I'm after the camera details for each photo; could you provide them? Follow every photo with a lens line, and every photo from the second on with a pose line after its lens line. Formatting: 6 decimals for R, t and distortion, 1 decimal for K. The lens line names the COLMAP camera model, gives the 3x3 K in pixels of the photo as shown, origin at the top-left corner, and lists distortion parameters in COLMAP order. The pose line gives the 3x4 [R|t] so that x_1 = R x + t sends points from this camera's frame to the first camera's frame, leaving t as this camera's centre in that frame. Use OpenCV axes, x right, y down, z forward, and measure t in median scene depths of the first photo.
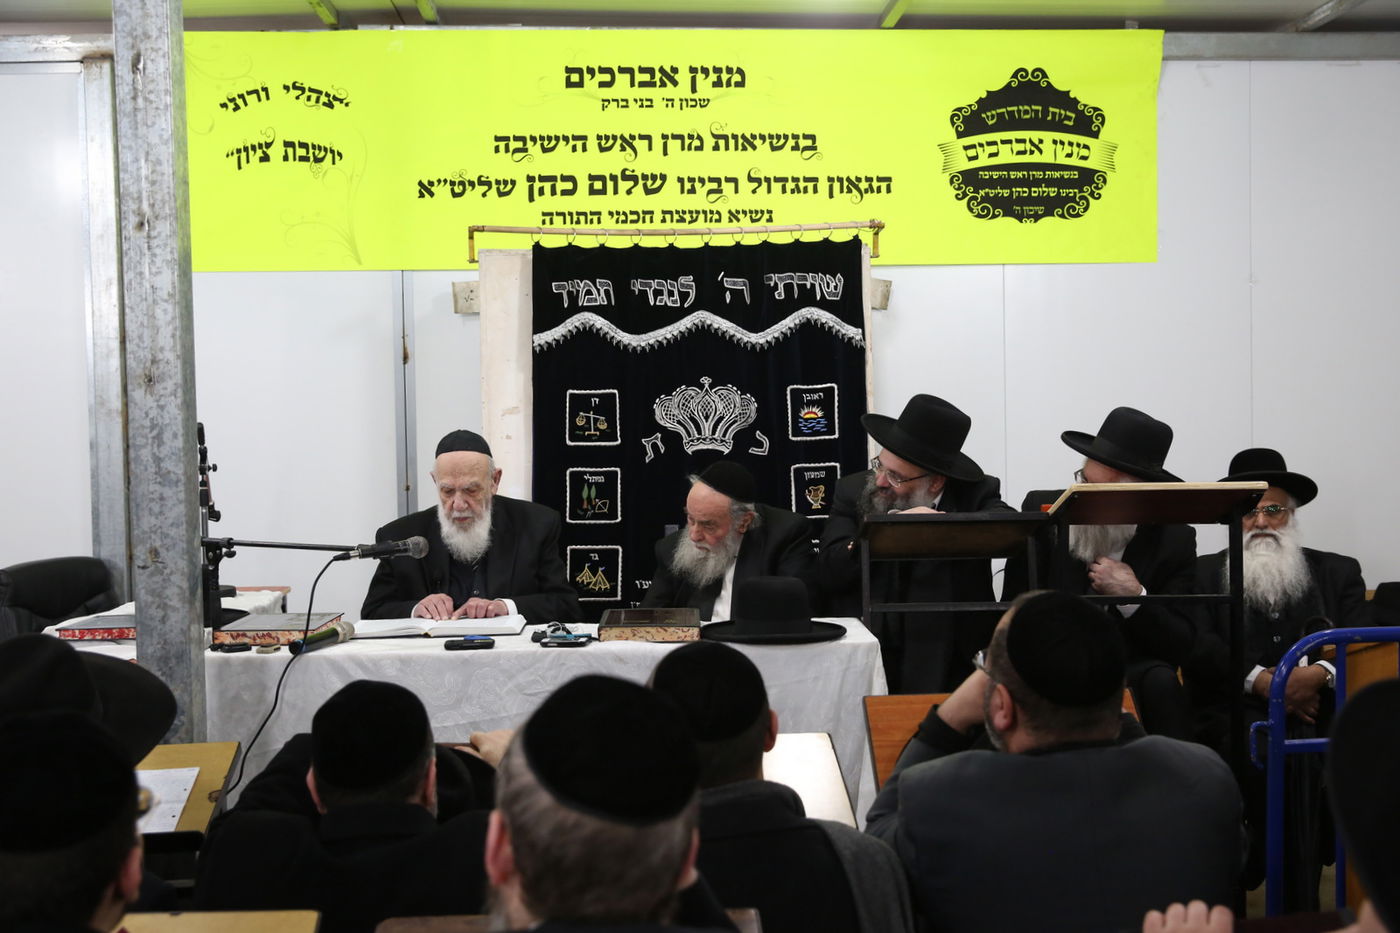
lens RADIAL K [[1478.5, 0, 700.0], [0, 1478.5, 466.5], [0, 0, 1]] dist [-0.006193, -0.005185]
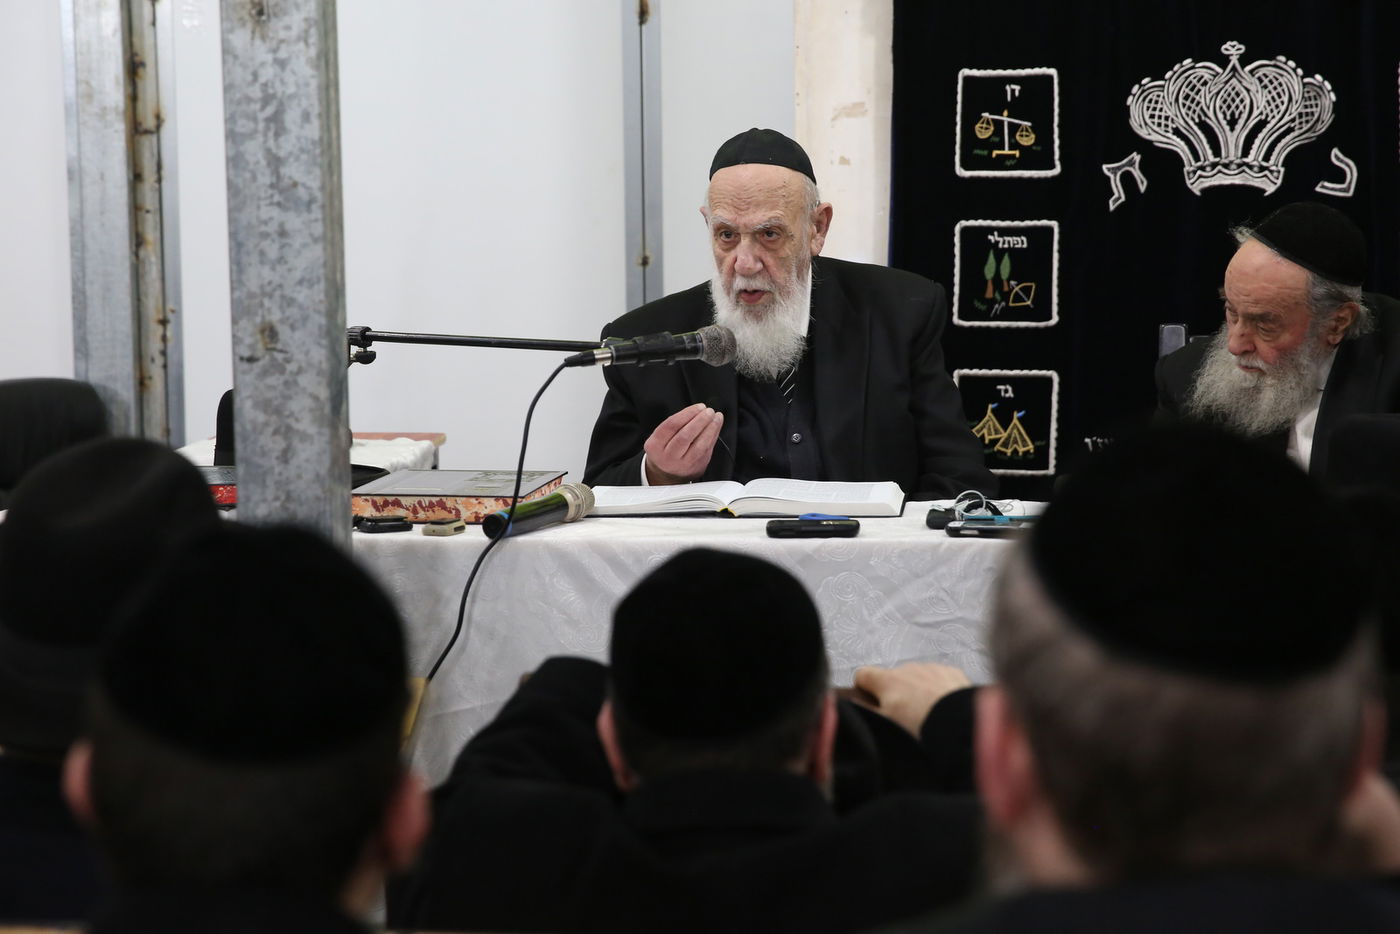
lens RADIAL K [[2835.7, 0, 700.0], [0, 2835.7, 467.0], [0, 0, 1]] dist [0.089846, 0.416184]
pose [[0.989568, 0.020394, -0.142617, -0.037456], [-0.010381, 0.997451, 0.070601, 0.019528], [0.143693, -0.068384, 0.987257, -0.009996]]
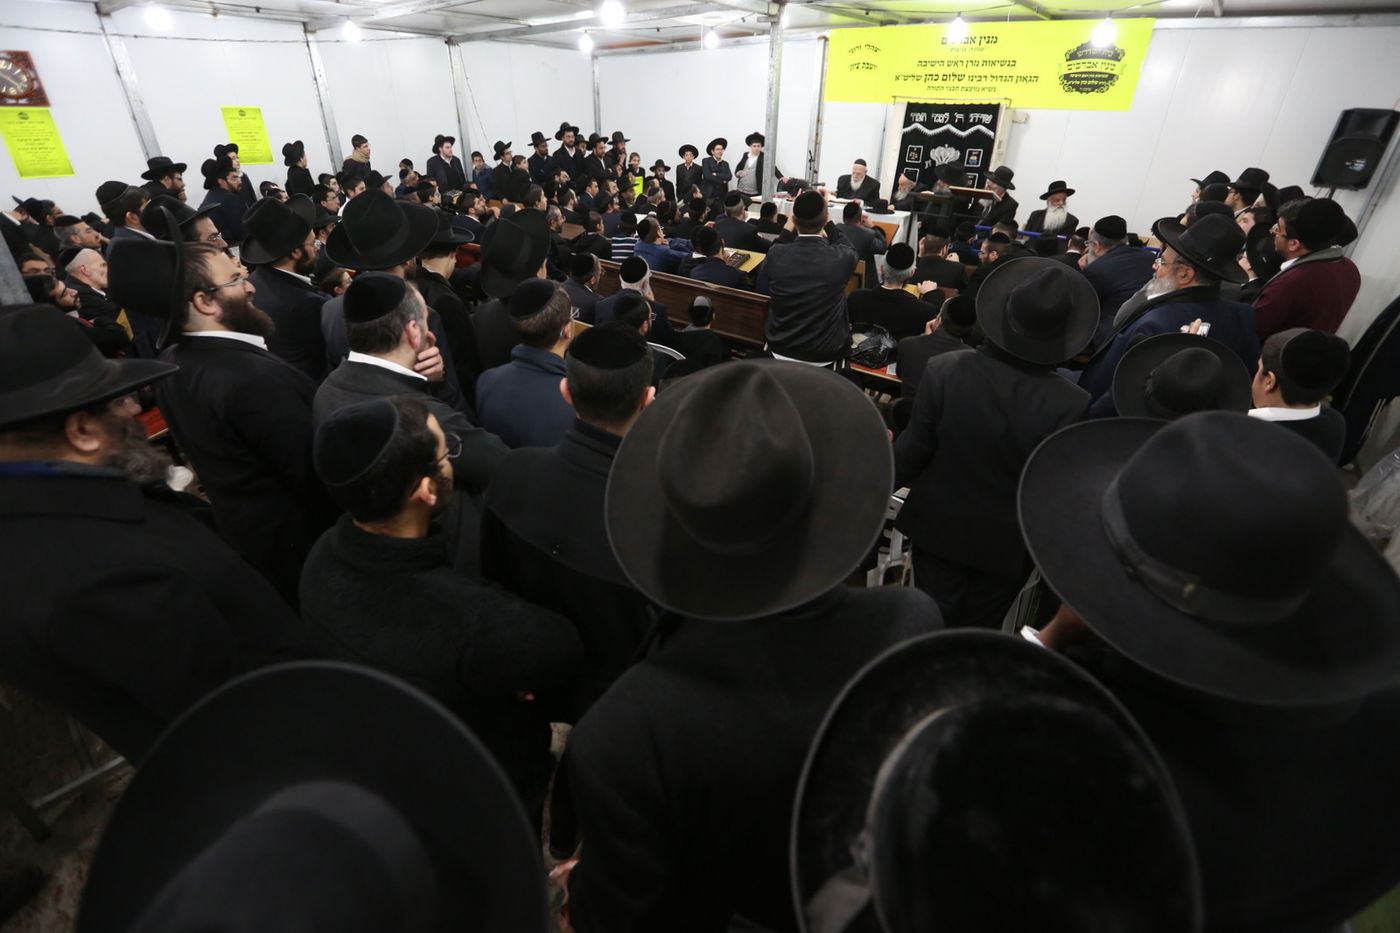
lens RADIAL K [[665.6, 0, 700.0], [0, 665.6, 466.5], [0, 0, 1]] dist [-0.002779, -0.000675]
pose [[0.749678, 0.355805, -0.558020, 0.810529], [-0.062241, 0.877350, 0.475798, -0.115405], [0.658870, -0.321963, 0.679875, -0.837073]]
